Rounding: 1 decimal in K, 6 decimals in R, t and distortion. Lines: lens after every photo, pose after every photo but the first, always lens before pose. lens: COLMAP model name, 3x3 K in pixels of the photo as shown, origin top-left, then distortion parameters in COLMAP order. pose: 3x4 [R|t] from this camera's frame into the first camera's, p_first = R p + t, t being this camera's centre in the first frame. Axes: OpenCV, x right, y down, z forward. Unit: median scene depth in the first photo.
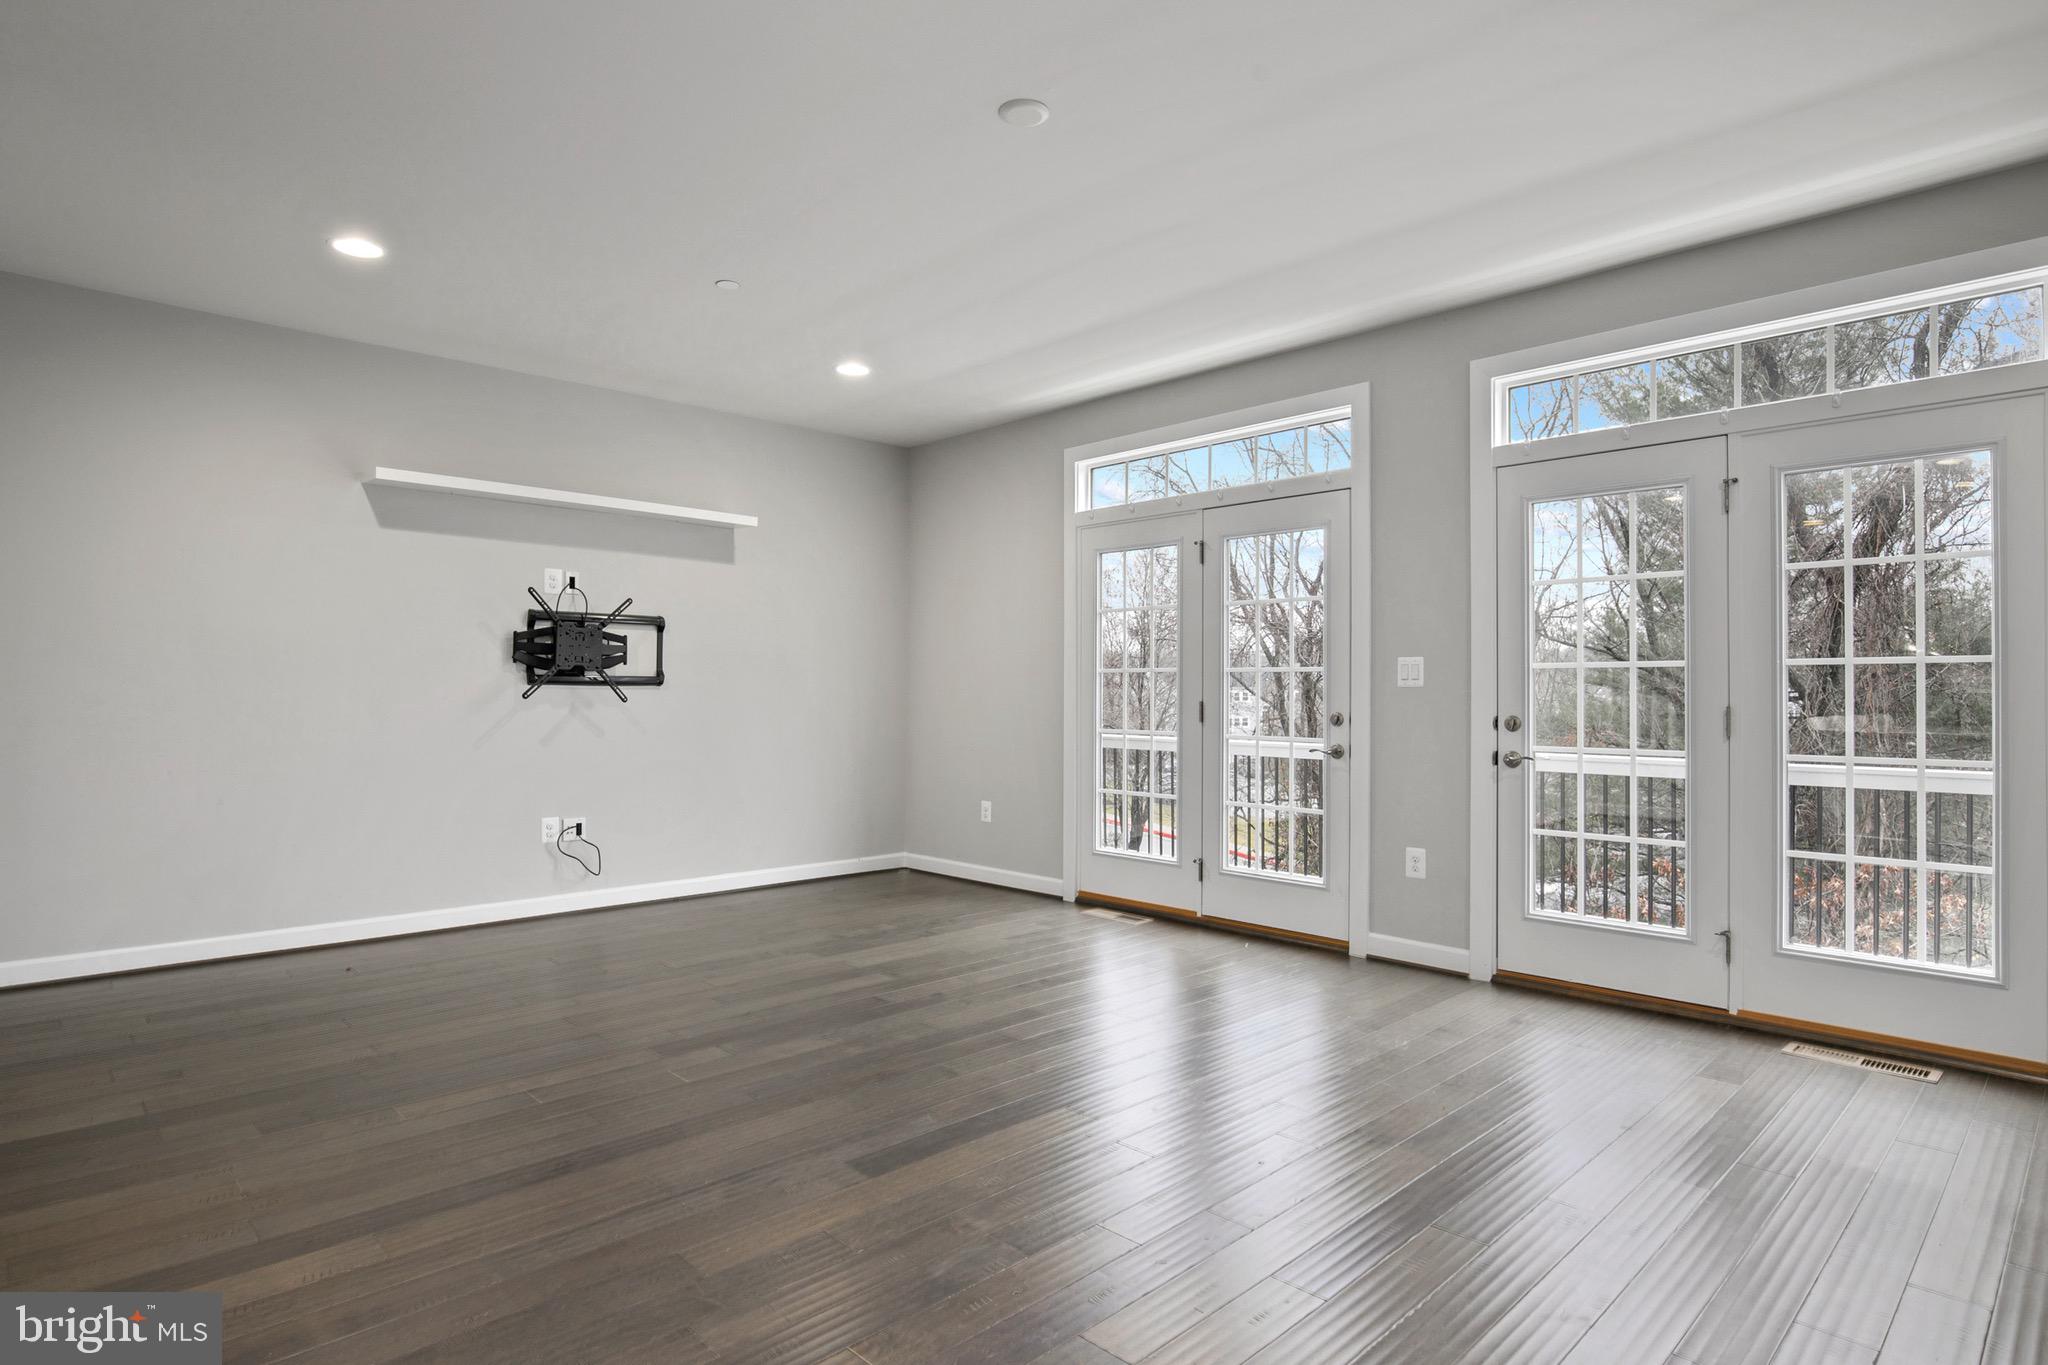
lens RADIAL K [[1118.5, 0, 961.6], [0, 1118.5, 687.3], [0, 0, 1]] dist [-0.031178, 0.000018]
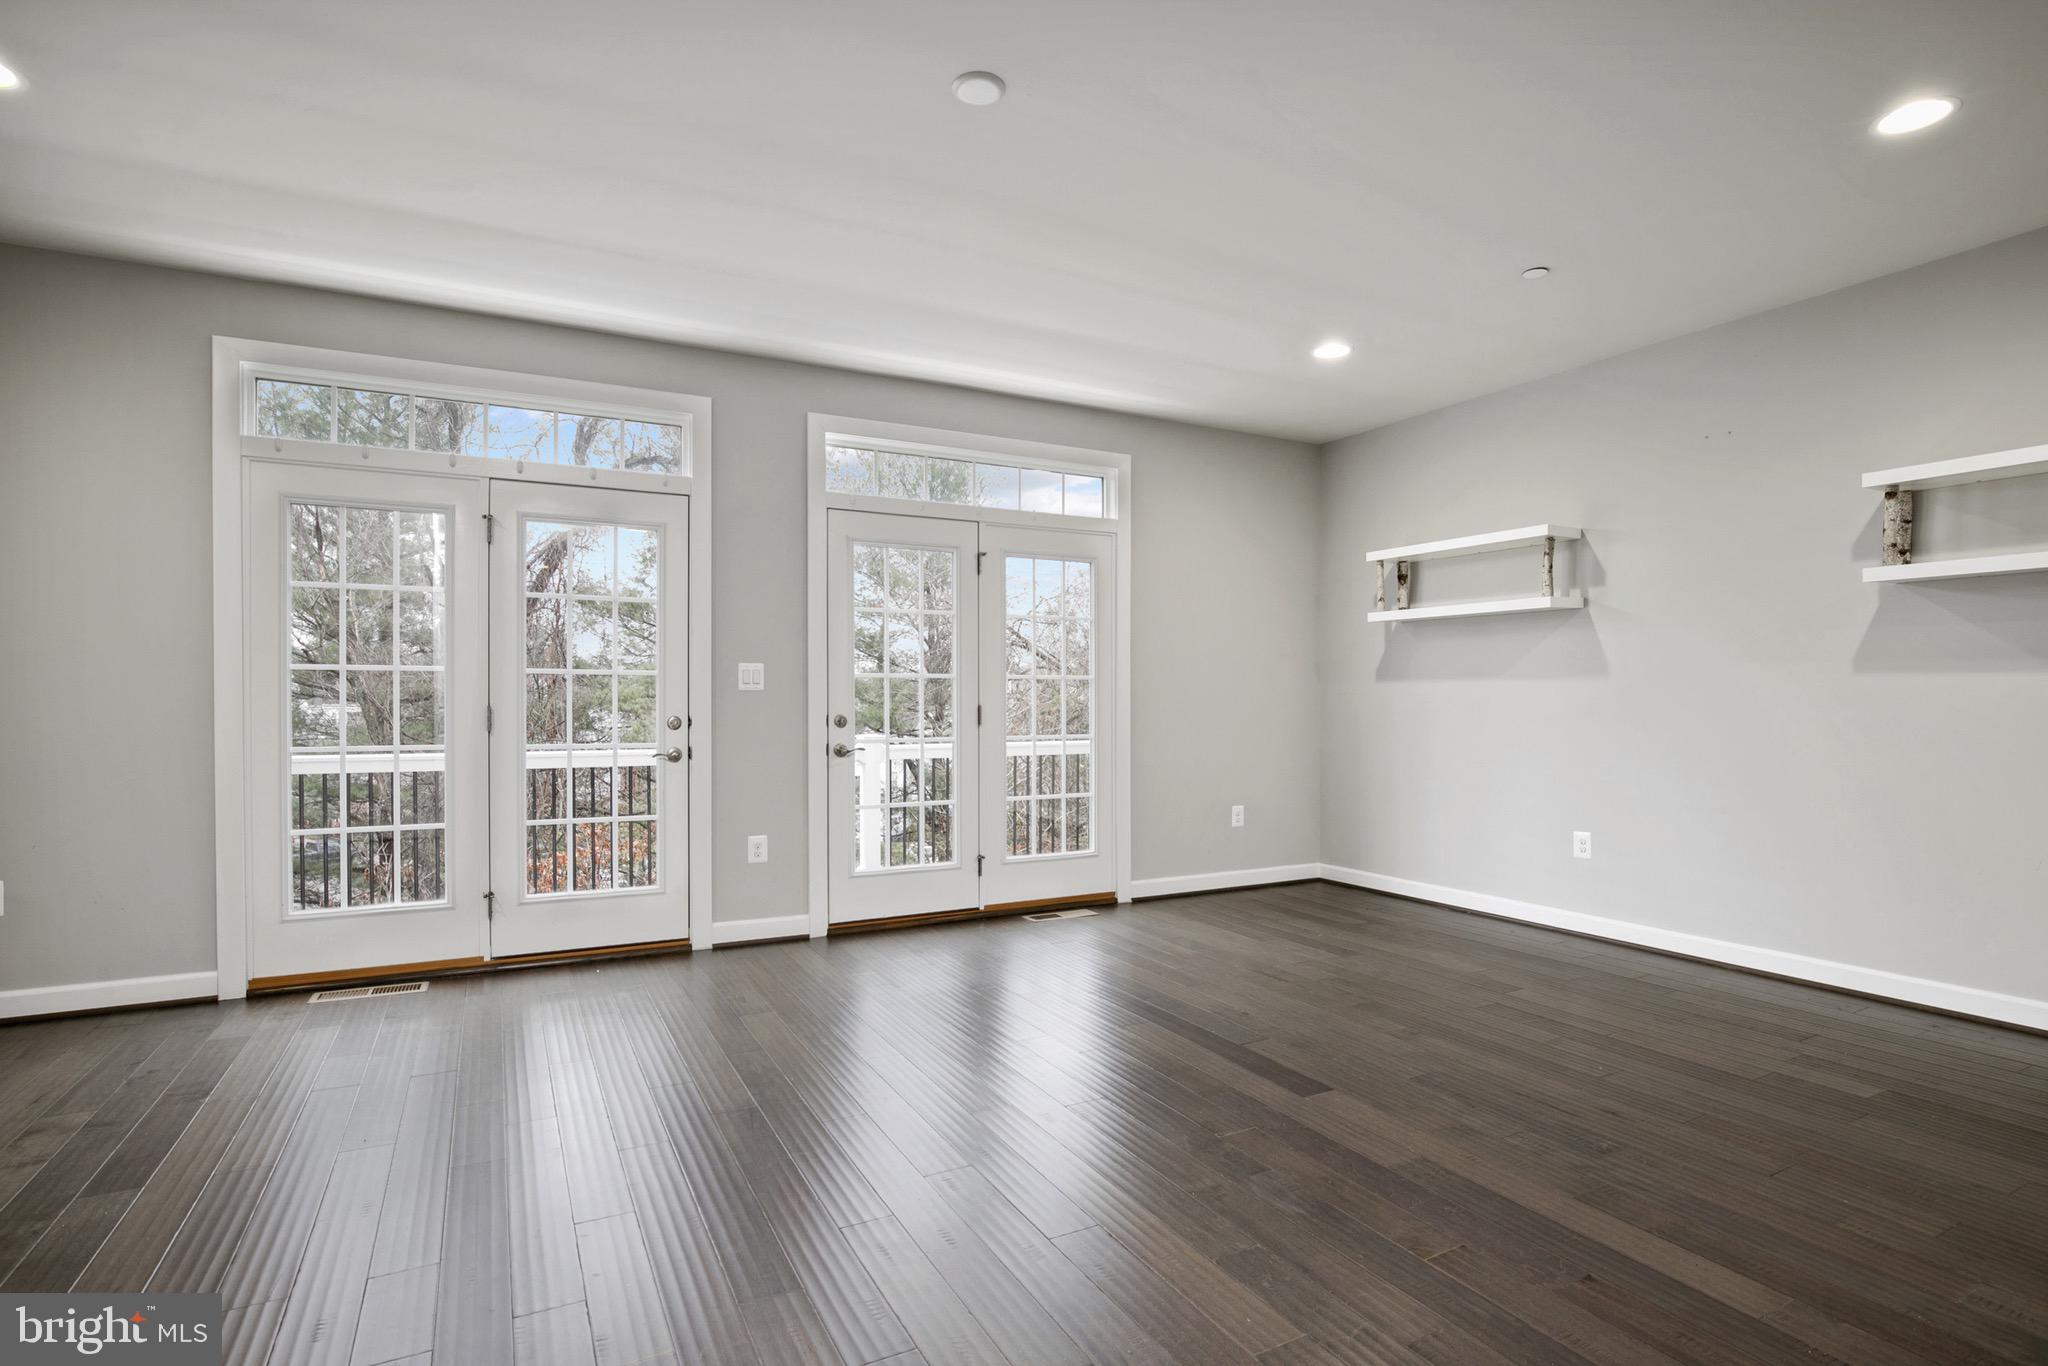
lens RADIAL K [[951.5, 0, 1019.5], [0, 951.5, 708.2], [0, 0, 1]] dist [-0.024452, 0.000058]
pose [[0.242441, -0.013208, 0.970076, -0.428588], [-0.005691, 0.999871, 0.015036, 0.001579], [-0.970149, -0.009166, 0.242335, 0.499291]]
